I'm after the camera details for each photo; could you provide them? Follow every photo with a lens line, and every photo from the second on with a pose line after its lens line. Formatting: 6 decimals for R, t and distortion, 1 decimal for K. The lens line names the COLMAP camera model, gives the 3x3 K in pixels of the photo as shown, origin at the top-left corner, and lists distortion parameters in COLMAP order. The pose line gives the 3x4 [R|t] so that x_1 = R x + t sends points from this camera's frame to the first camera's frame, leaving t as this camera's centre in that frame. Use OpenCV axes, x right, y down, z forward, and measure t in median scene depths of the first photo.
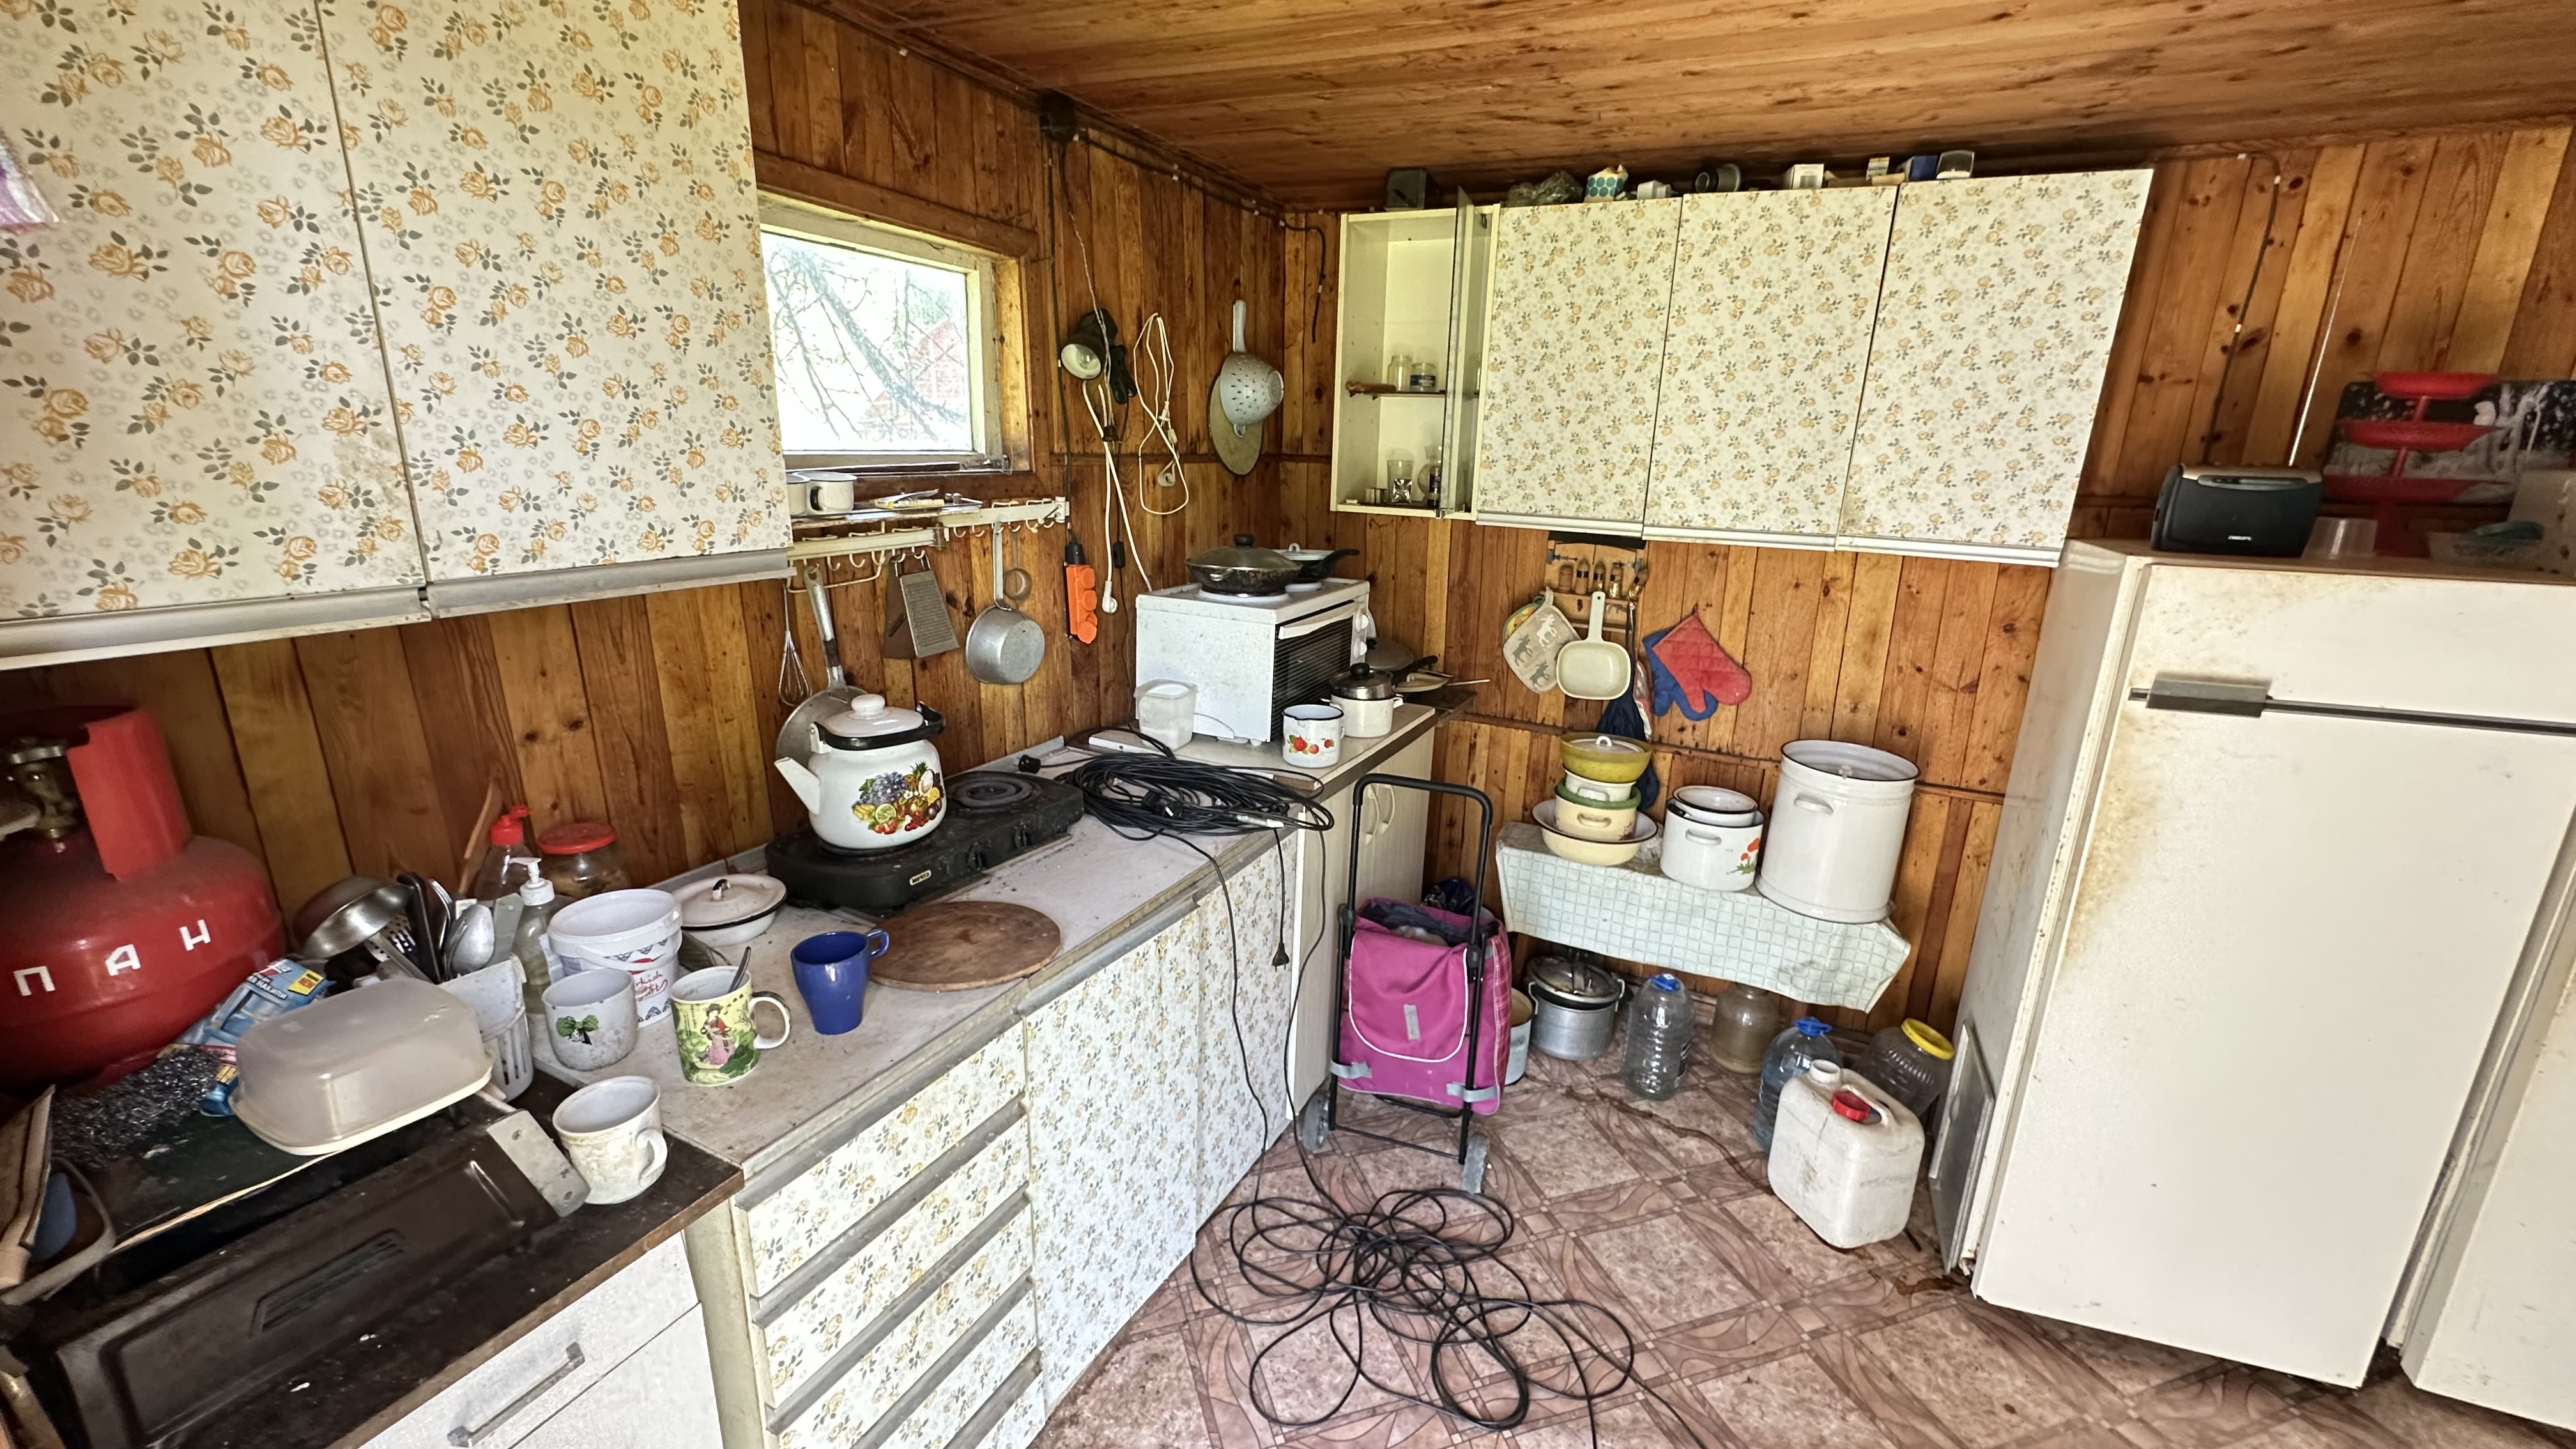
lens RADIAL K [[1027.0, 0, 1293.8], [0, 1027.0, 717.7], [0, 0, 1]] dist [-0.006712, -0.000310]
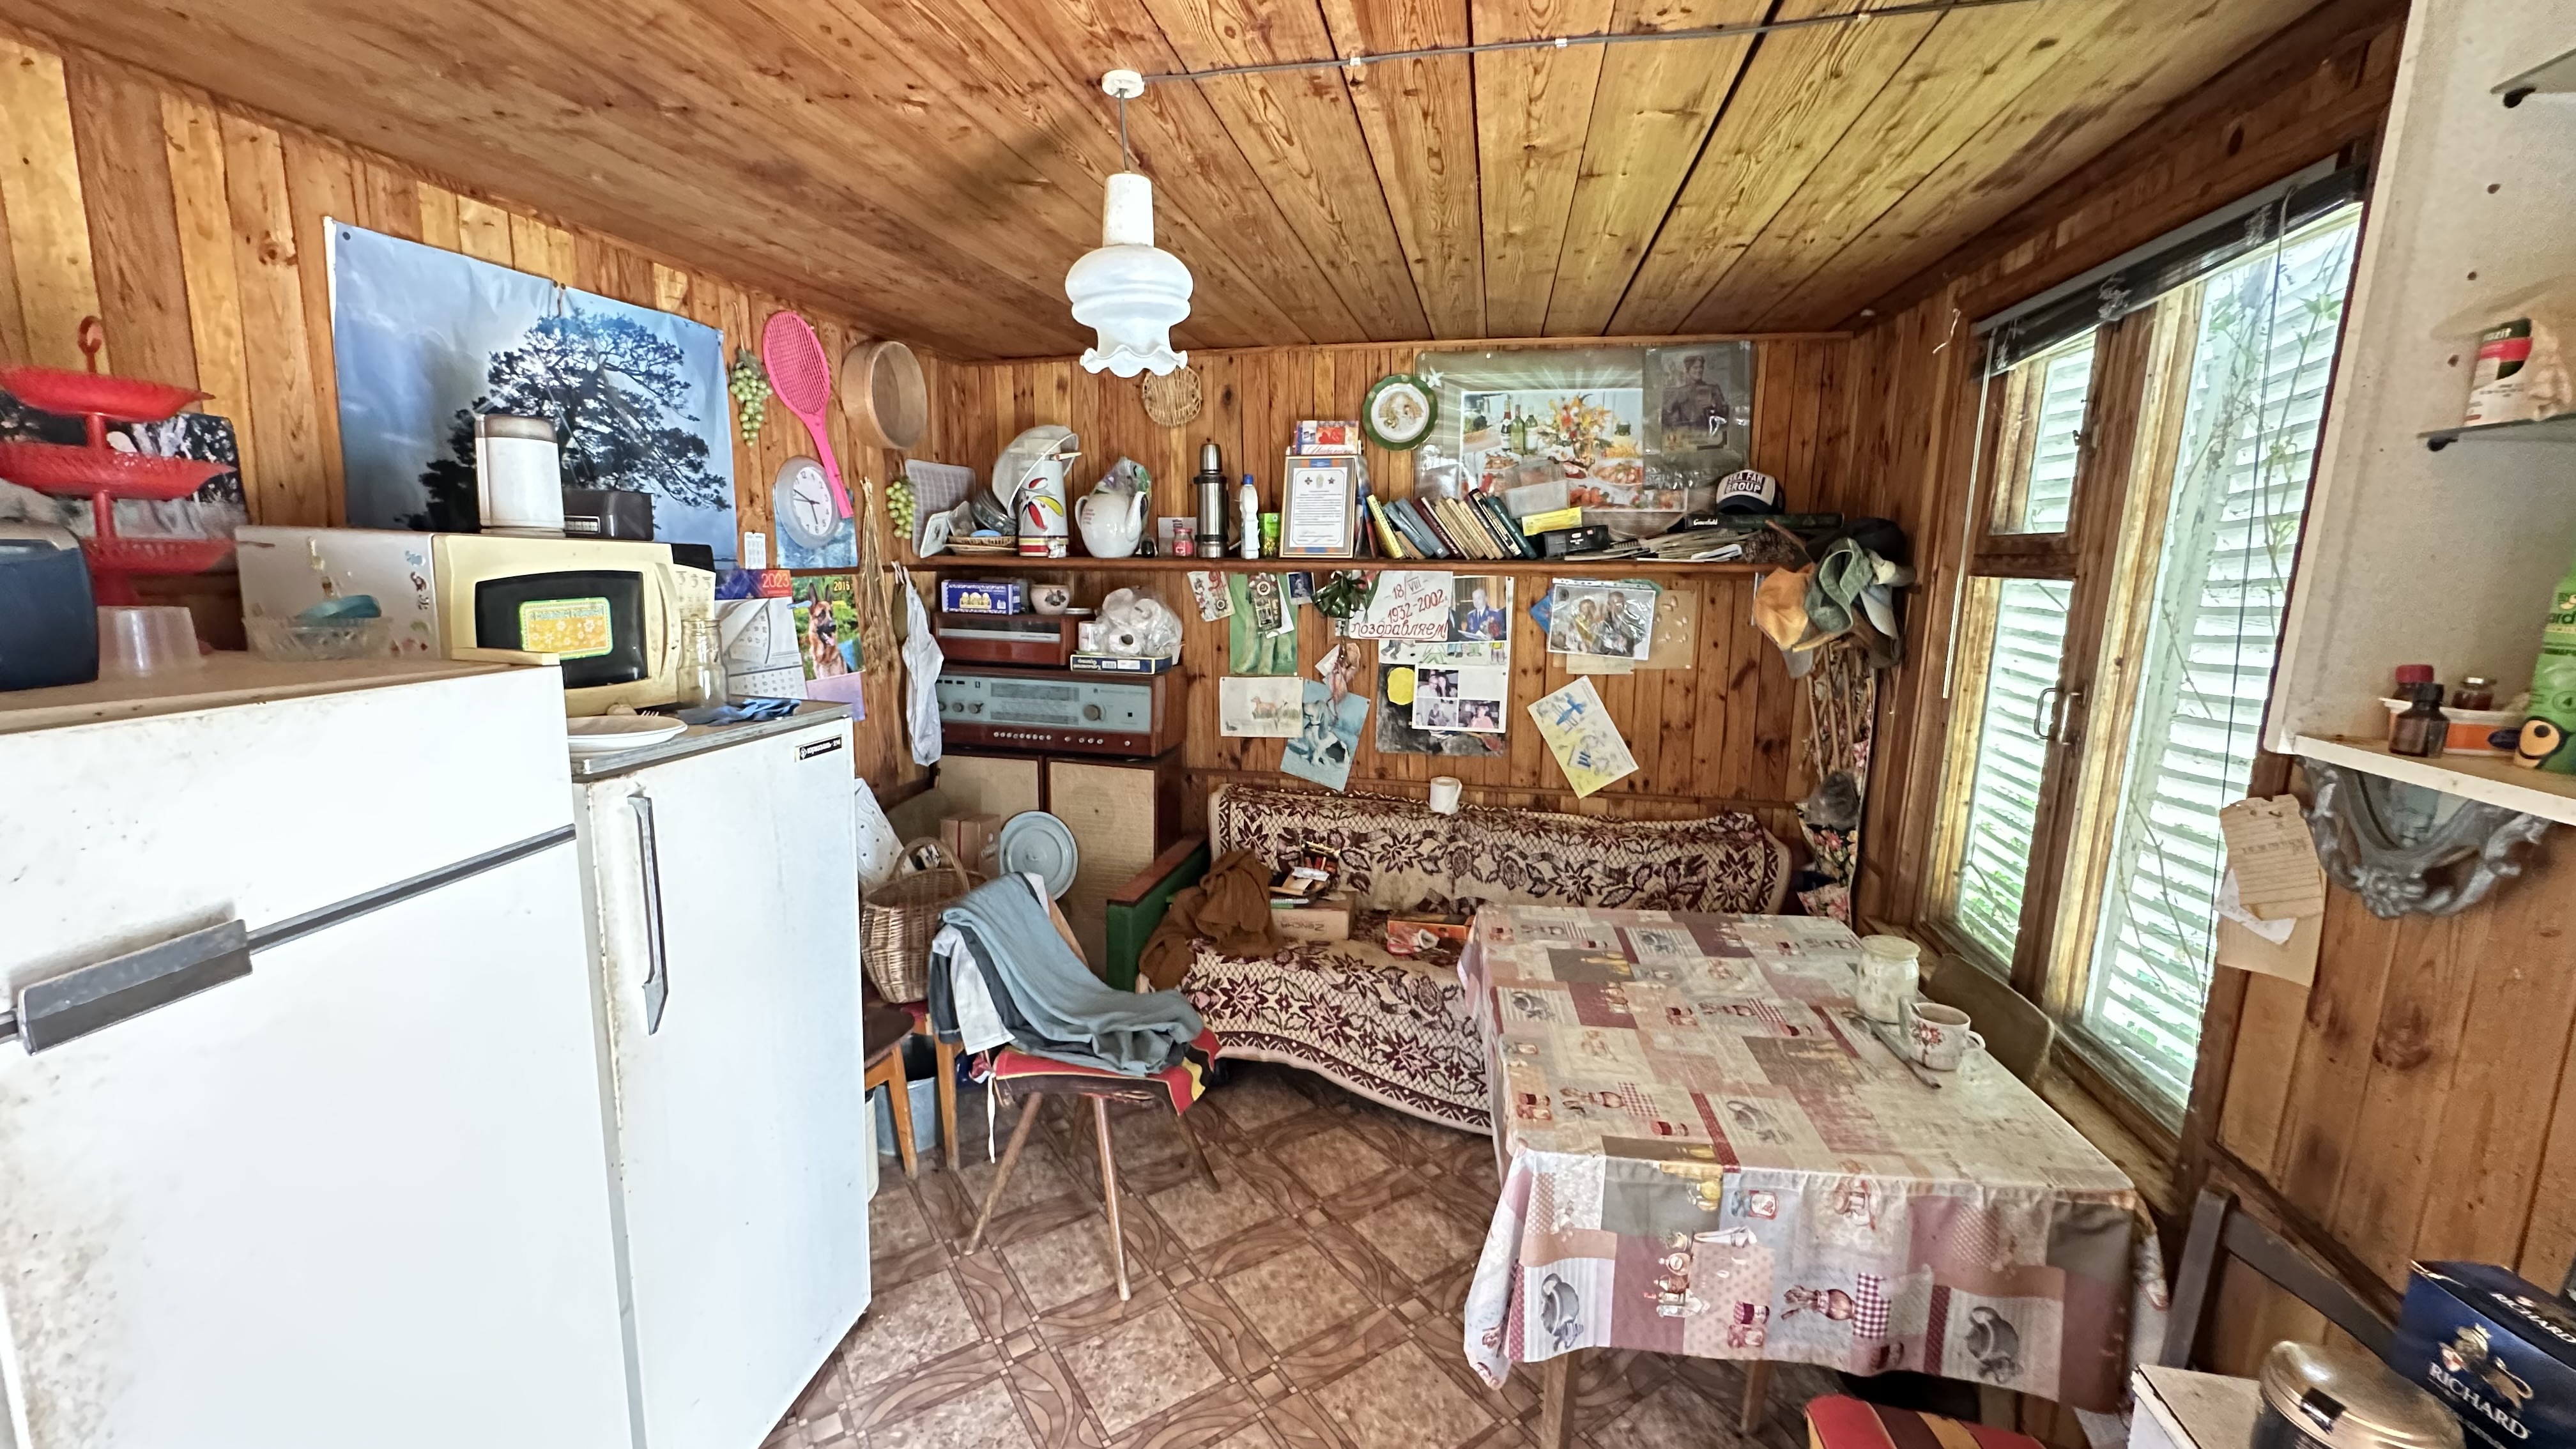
lens RADIAL K [[1025.2, 0, 1283.5], [0, 1025.2, 727.0], [0, 0, 1]] dist [0.000865, -0.000171]
pose [[-0.259582, -0.176529, 0.949450, 0.299475], [0.225686, 0.944838, 0.237375, -0.127997], [-0.938980, 0.275896, -0.205423, 0.551806]]
